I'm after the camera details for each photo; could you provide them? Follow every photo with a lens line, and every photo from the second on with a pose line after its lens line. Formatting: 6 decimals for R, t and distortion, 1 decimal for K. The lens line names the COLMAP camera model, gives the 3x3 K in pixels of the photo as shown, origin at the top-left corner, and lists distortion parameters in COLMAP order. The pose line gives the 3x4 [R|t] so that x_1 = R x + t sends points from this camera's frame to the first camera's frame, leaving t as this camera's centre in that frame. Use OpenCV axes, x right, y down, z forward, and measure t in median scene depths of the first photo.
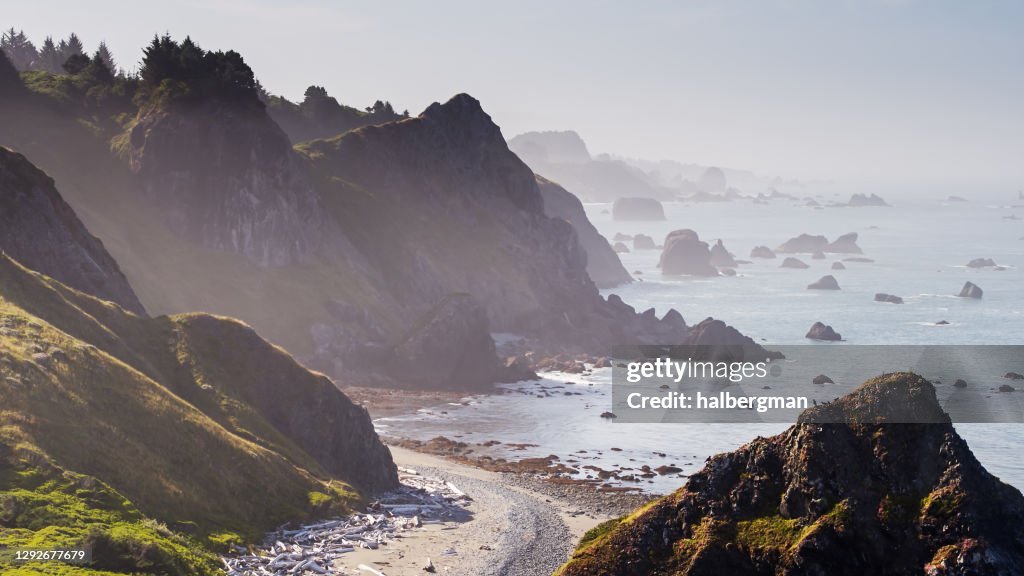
lens RADIAL K [[2666.0, 0, 512.0], [0, 2666.0, 288.0], [0, 0, 1]] dist [0.090151, -0.011743]
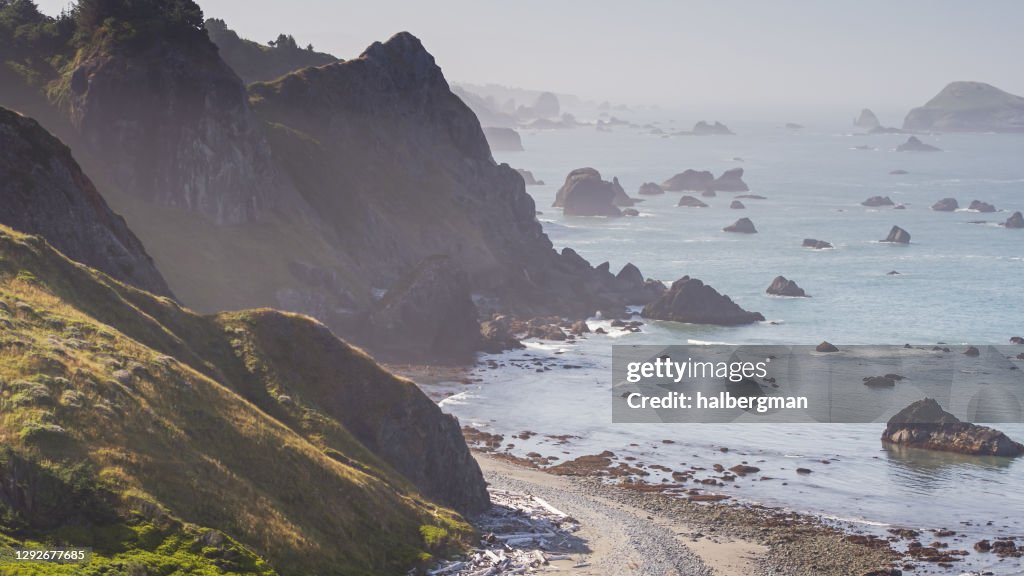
lens RADIAL K [[2666.0, 0, 512.0], [0, 2666.0, 288.0], [0, 0, 1]] dist [0.090151, -0.011743]
pose [[0.997555, -0.001495, 0.069870, -0.059387], [-0.000550, 0.999572, 0.029240, -0.013779], [-0.069884, -0.029207, 0.997127, 0.082128]]
